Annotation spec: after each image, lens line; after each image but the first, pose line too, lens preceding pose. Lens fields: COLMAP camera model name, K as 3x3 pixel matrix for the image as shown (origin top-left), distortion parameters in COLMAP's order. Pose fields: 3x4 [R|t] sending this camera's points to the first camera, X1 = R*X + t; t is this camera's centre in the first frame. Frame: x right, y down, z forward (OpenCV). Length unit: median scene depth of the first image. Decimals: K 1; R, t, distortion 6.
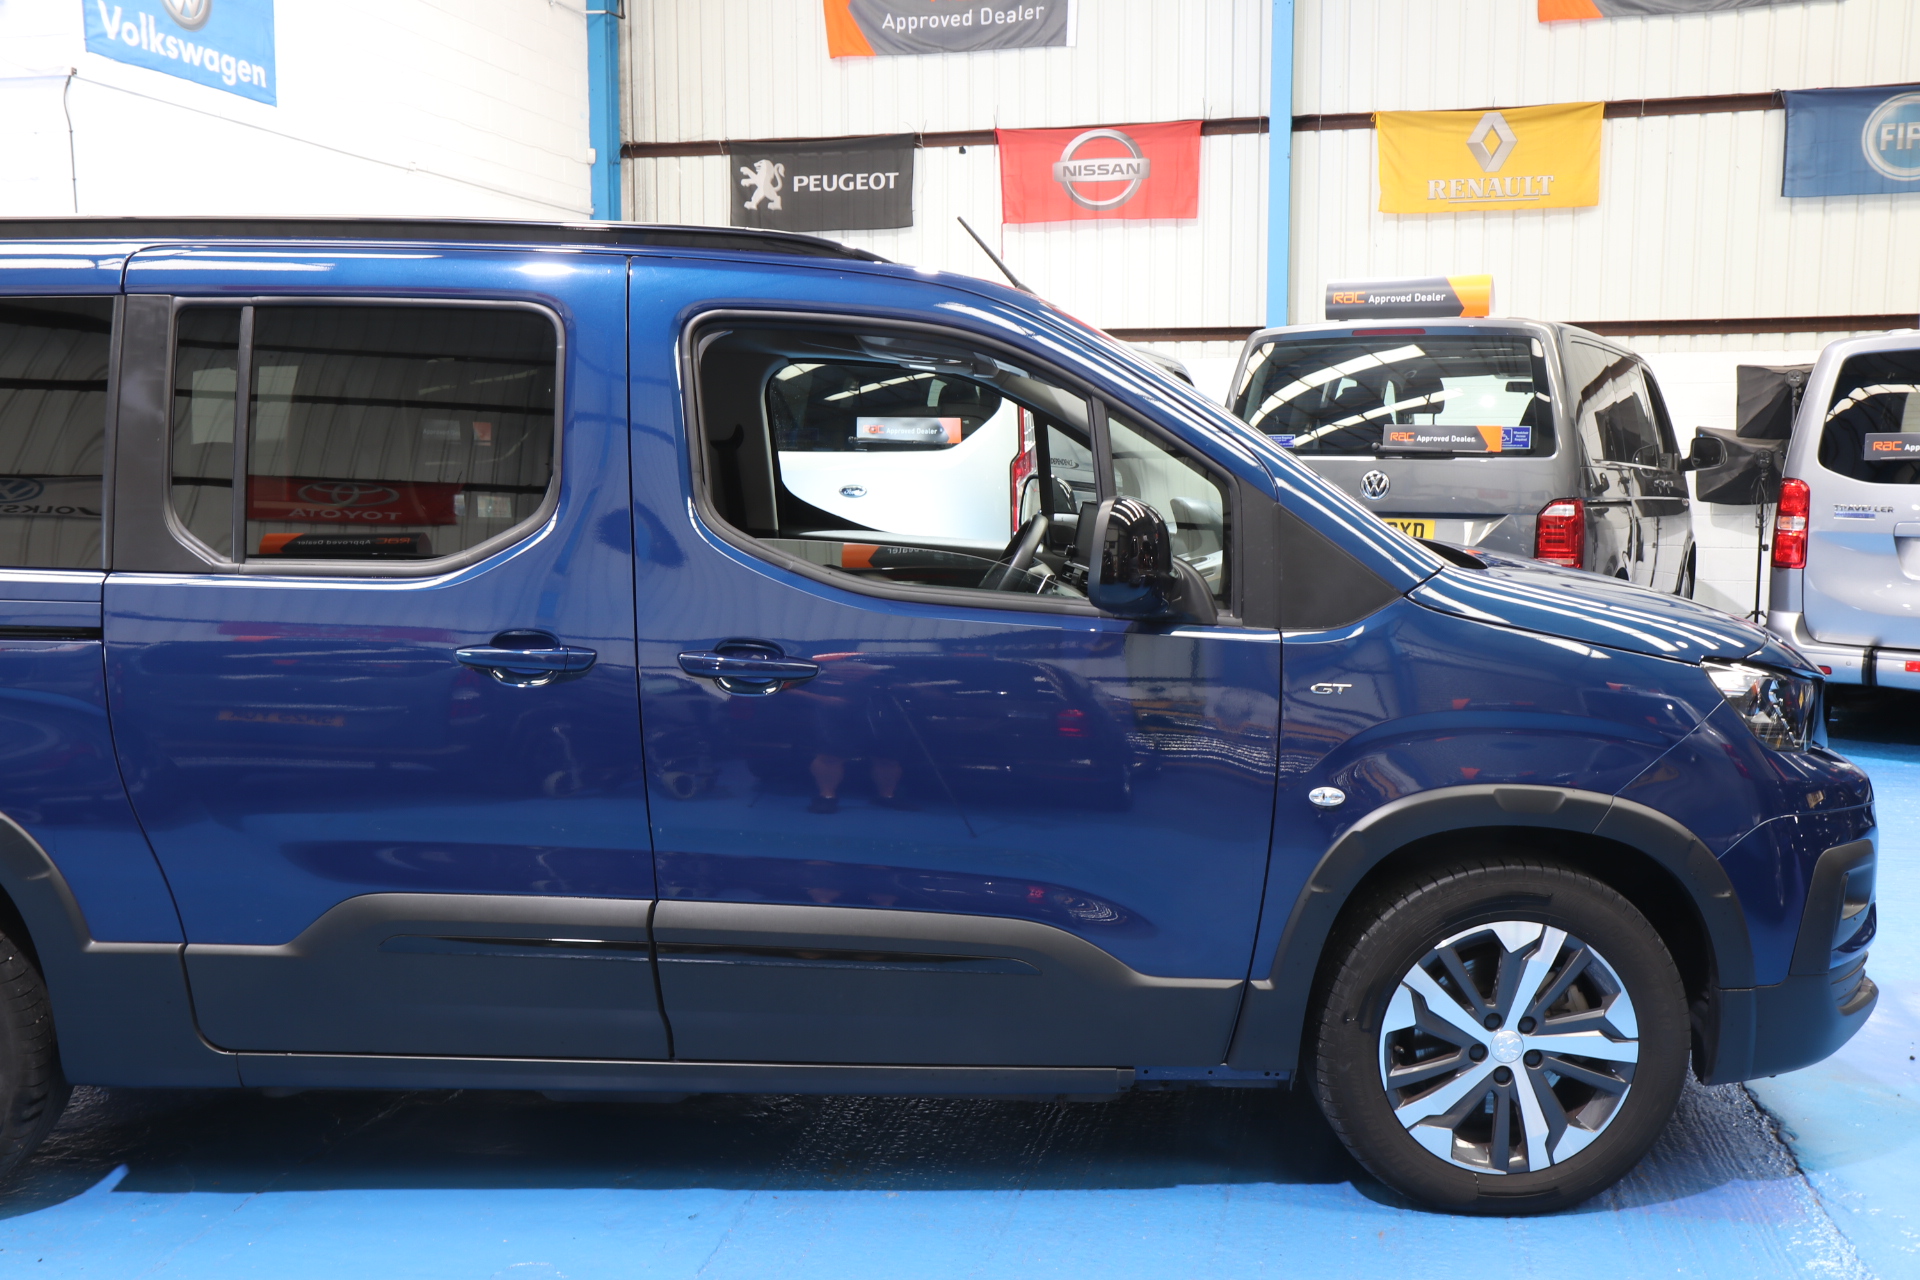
lens RADIAL K [[1713.1, 0, 960.0], [0, 1713.1, 640.0], [0, 0, 1]] dist [-0.001581, -0.007992]
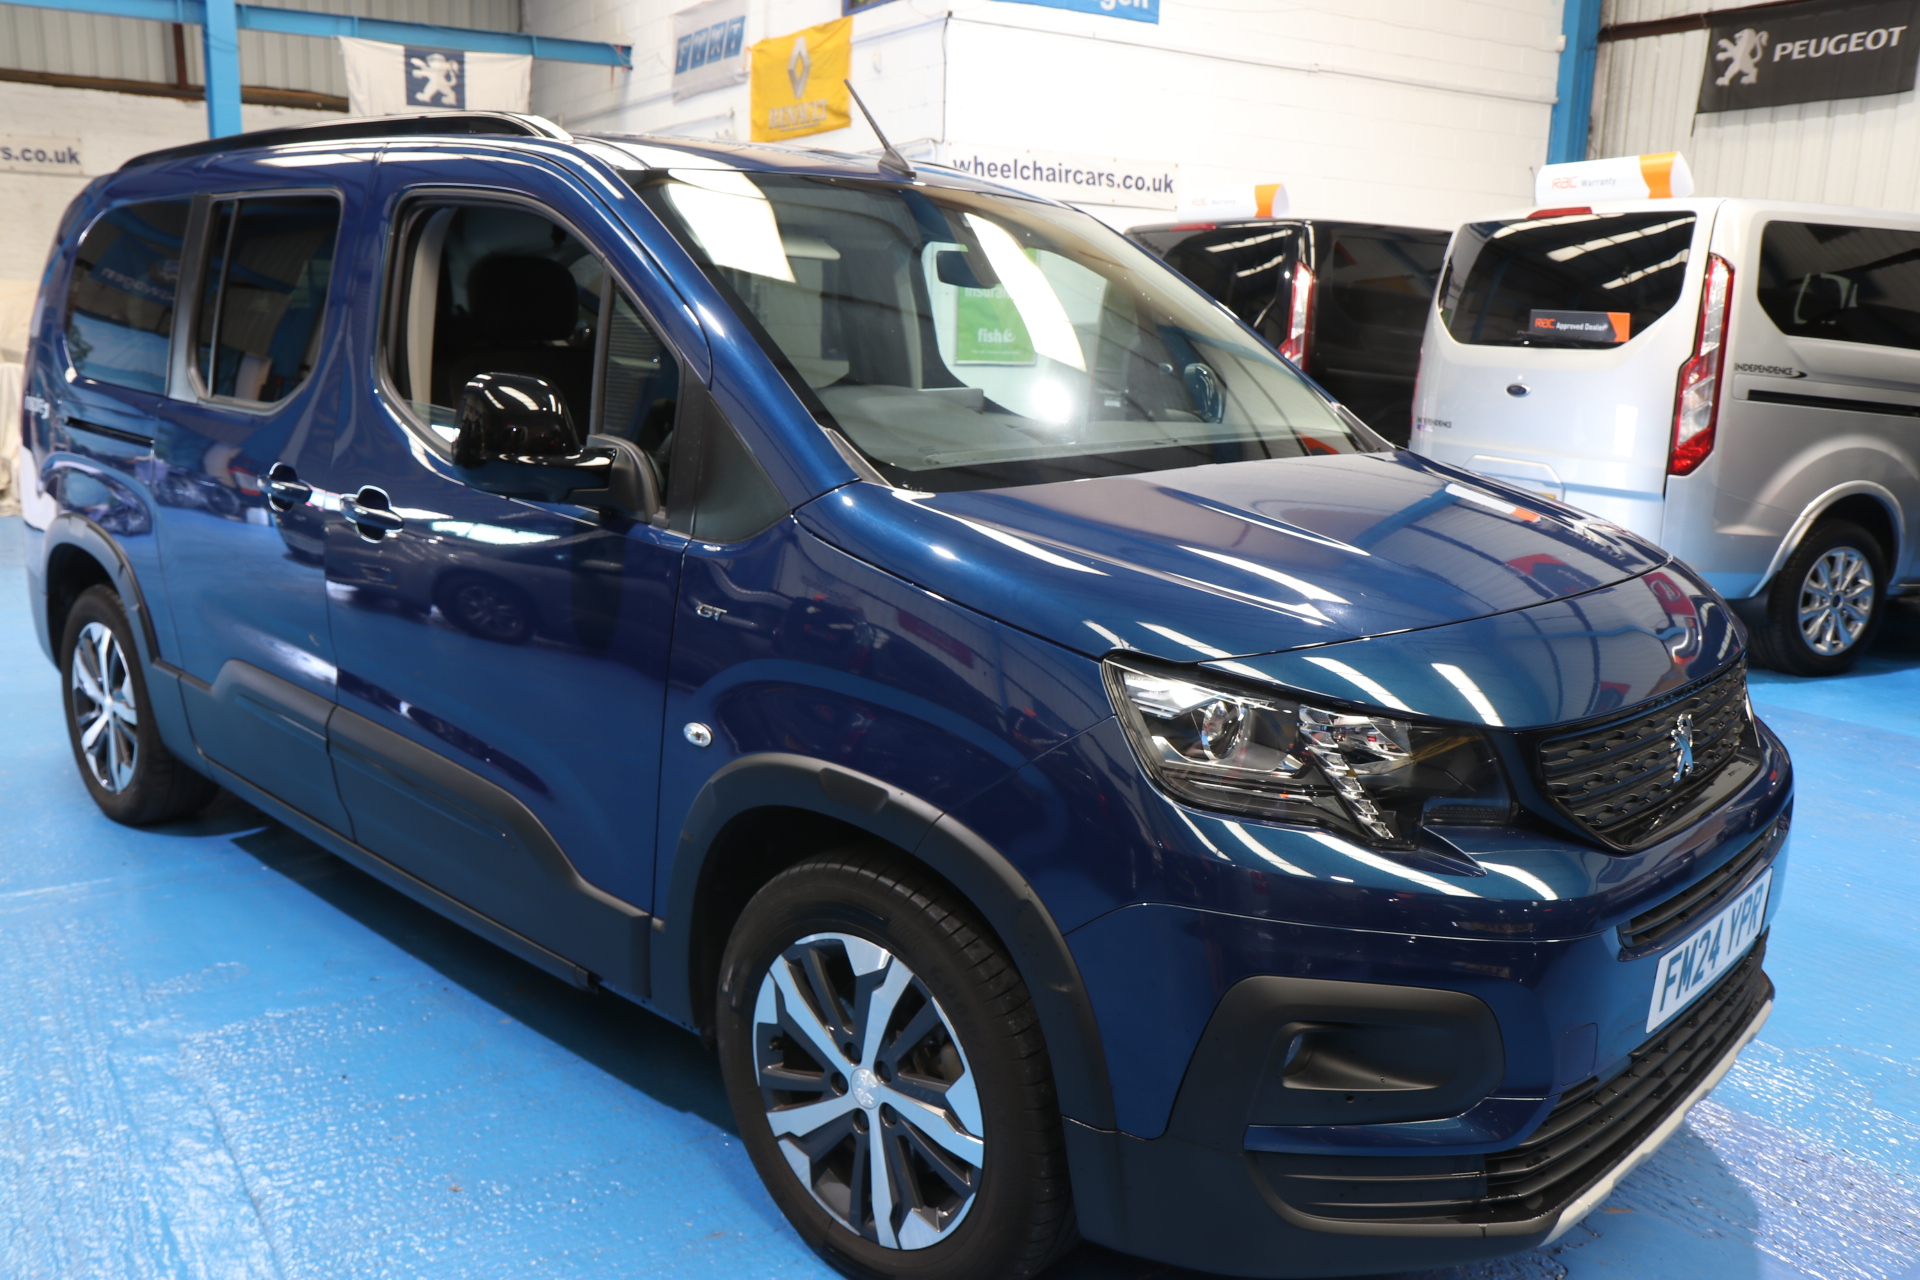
lens RADIAL K [[1597.8, 0, 960.0], [0, 1597.8, 640.0], [0, 0, 1]] dist [-0.149131, 0.169478]
pose [[0.719060, 0.154357, -0.677589, 0.315516], [-0.101842, 0.987900, 0.116971, -0.023434], [0.687445, -0.015102, 0.726079, 0.190987]]
